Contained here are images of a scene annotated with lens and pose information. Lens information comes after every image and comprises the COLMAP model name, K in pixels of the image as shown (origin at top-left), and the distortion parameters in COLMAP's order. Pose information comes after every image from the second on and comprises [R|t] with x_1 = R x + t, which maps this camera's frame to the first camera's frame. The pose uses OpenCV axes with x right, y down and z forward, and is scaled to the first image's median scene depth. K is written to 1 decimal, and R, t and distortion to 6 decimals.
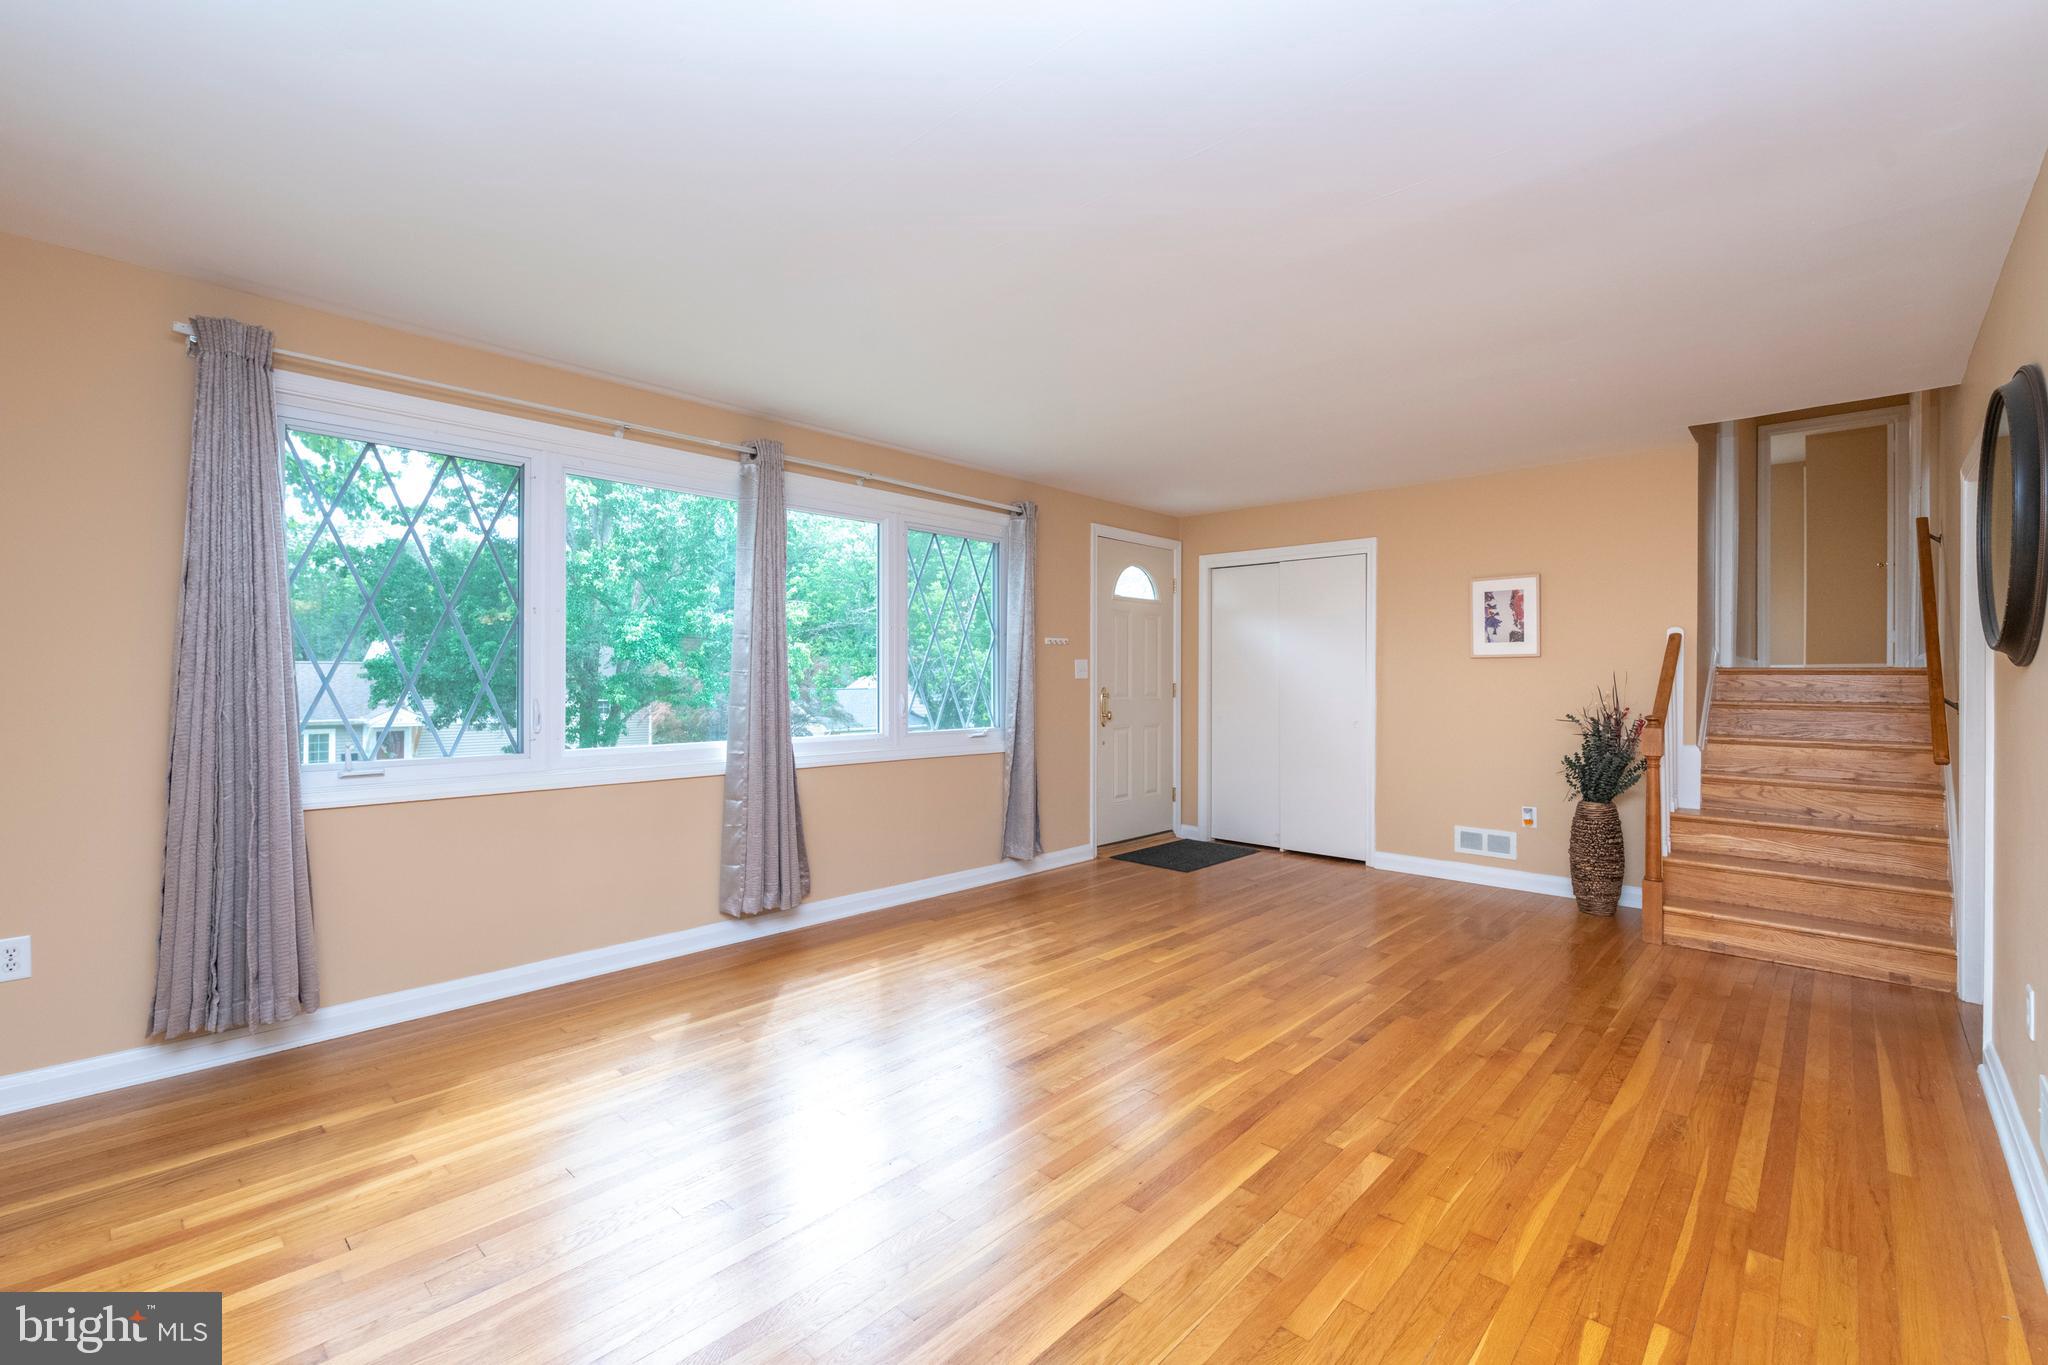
lens RADIAL K [[876.5, 0, 1035.7], [0, 876.5, 676.7], [0, 0, 1]] dist [0.000919, -0.001472]
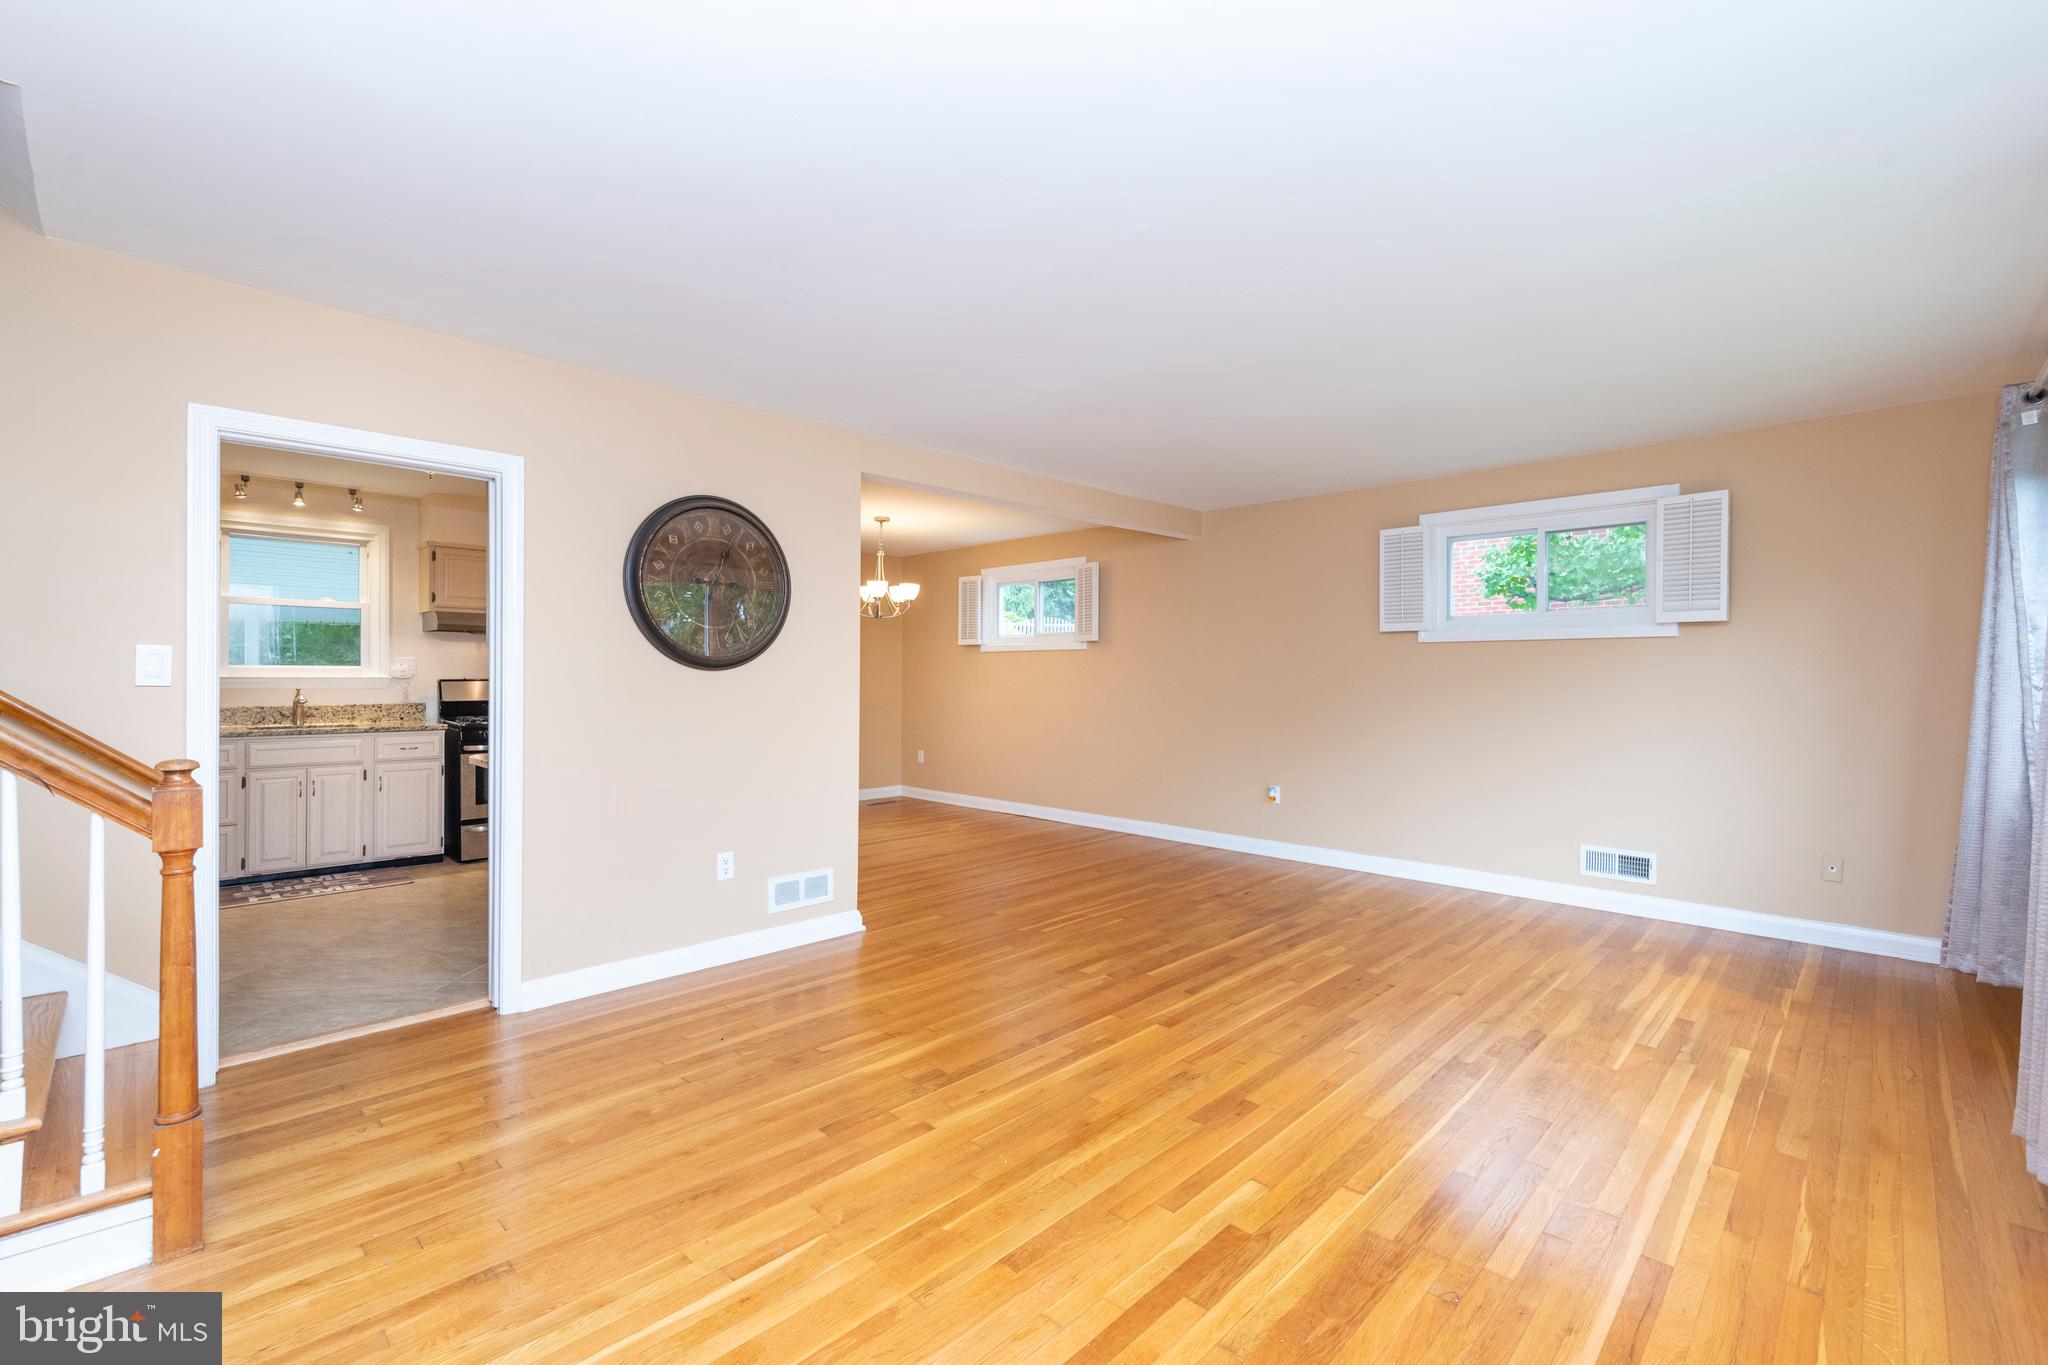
lens RADIAL K [[876.5, 0, 1031.8], [0, 876.5, 678.6], [0, 0, 1]] dist [0.000919, -0.001472]
pose [[-0.999531, -0.007812, 0.029597, 0.242446], [-0.007726, 0.999966, 0.003025, -0.003567], [-0.029620, 0.002794, -0.999557, 1.429567]]
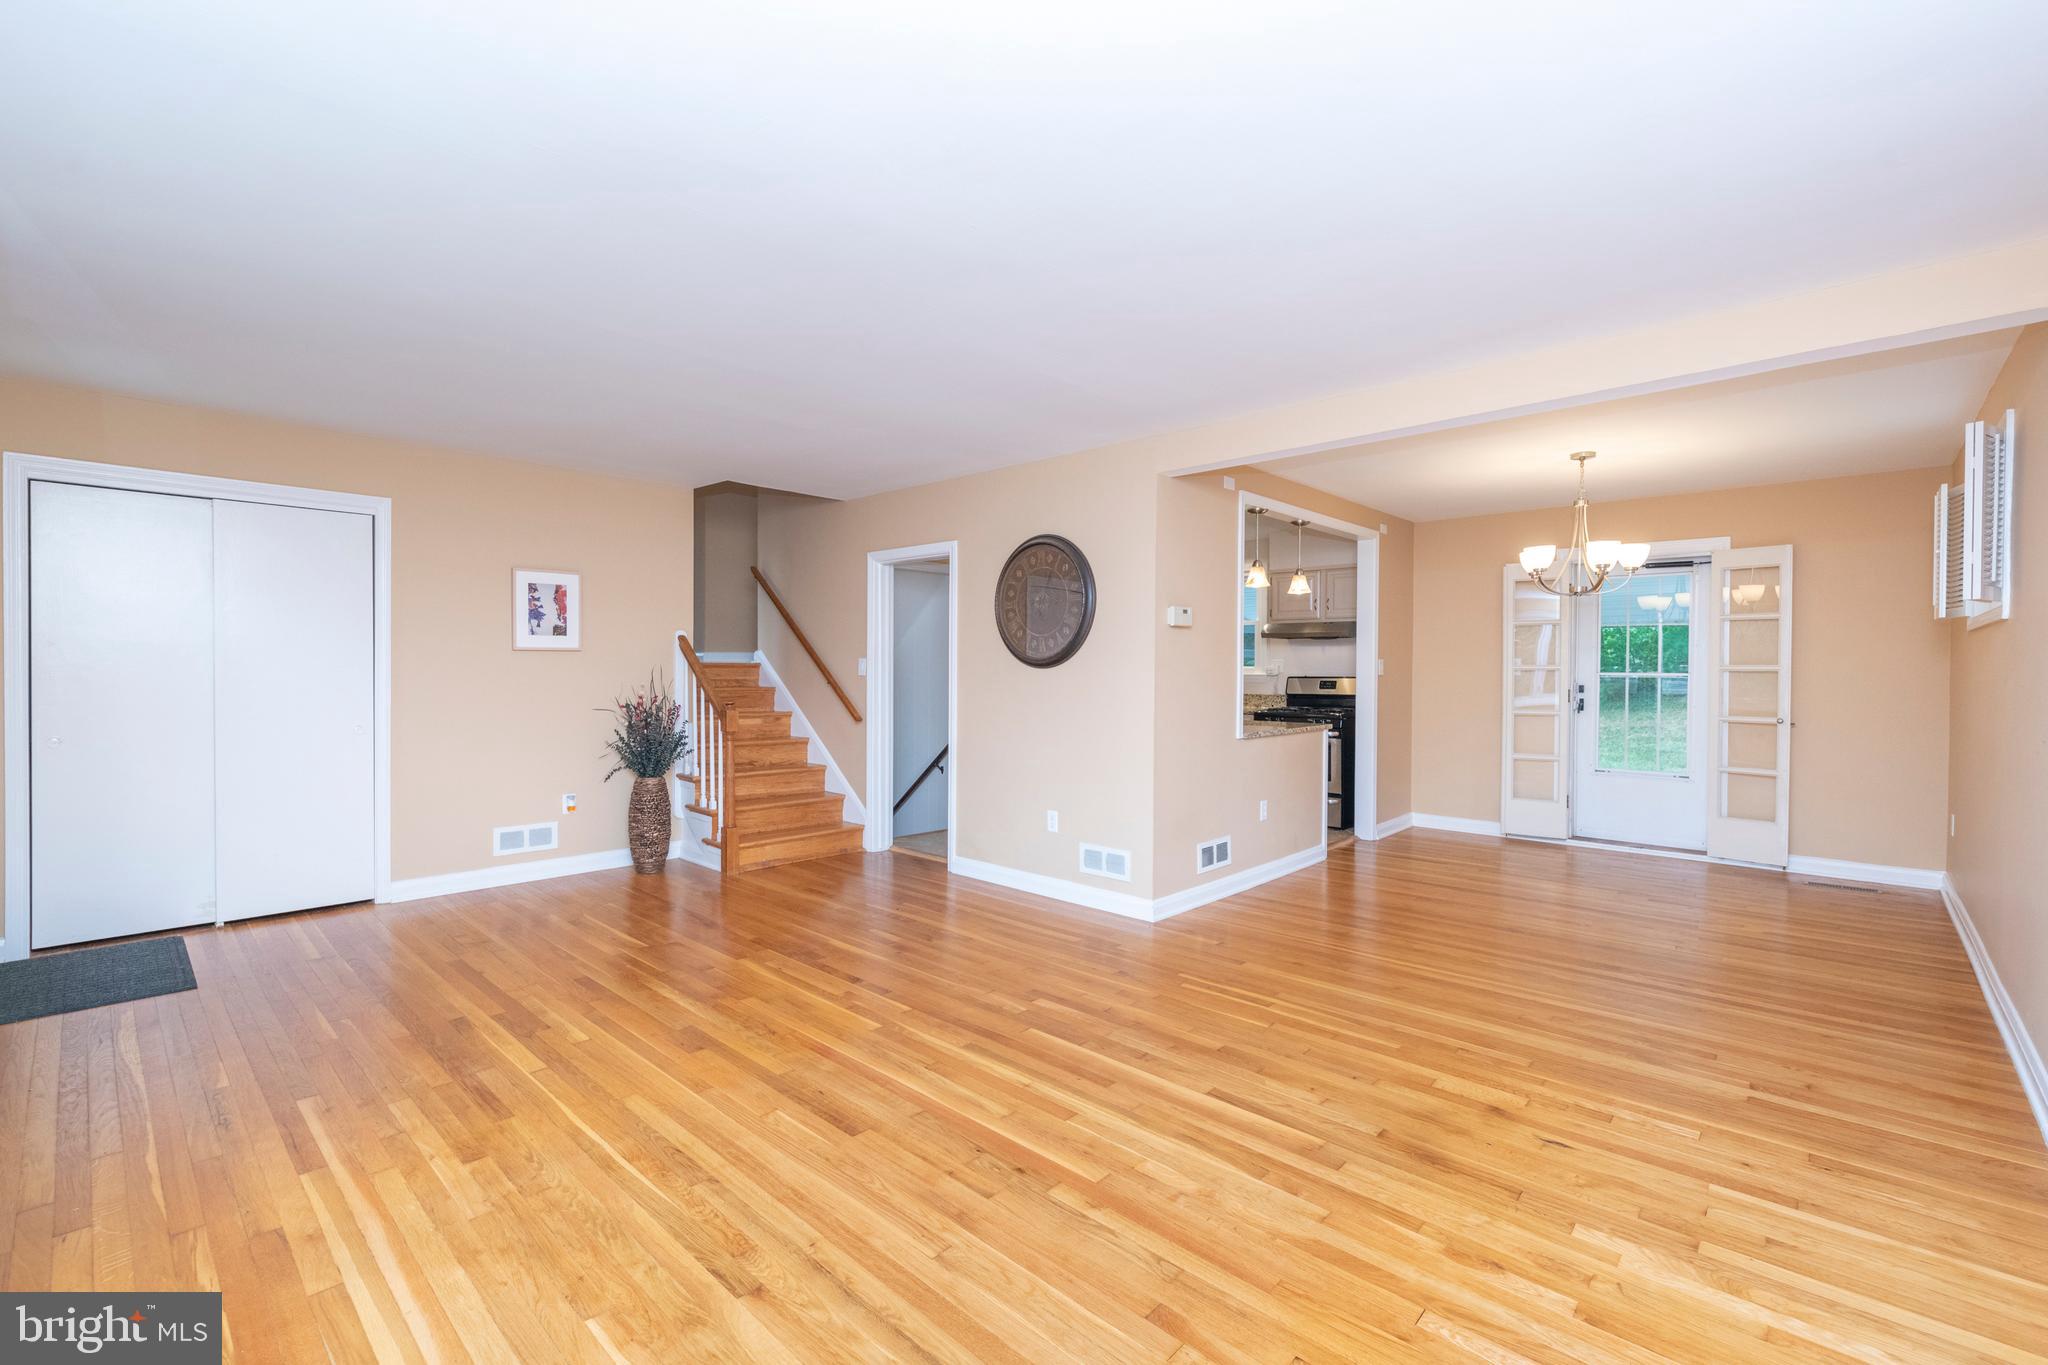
lens RADIAL K [[876.5, 0, 1031.2], [0, 876.5, 679.0], [0, 0, 1]] dist [0.000919, -0.001472]
pose [[0.002040, -0.015734, 0.999874, -0.582463], [-0.006321, 0.999856, 0.015746, -0.010565], [-0.999978, -0.006352, 0.001940, 0.546608]]
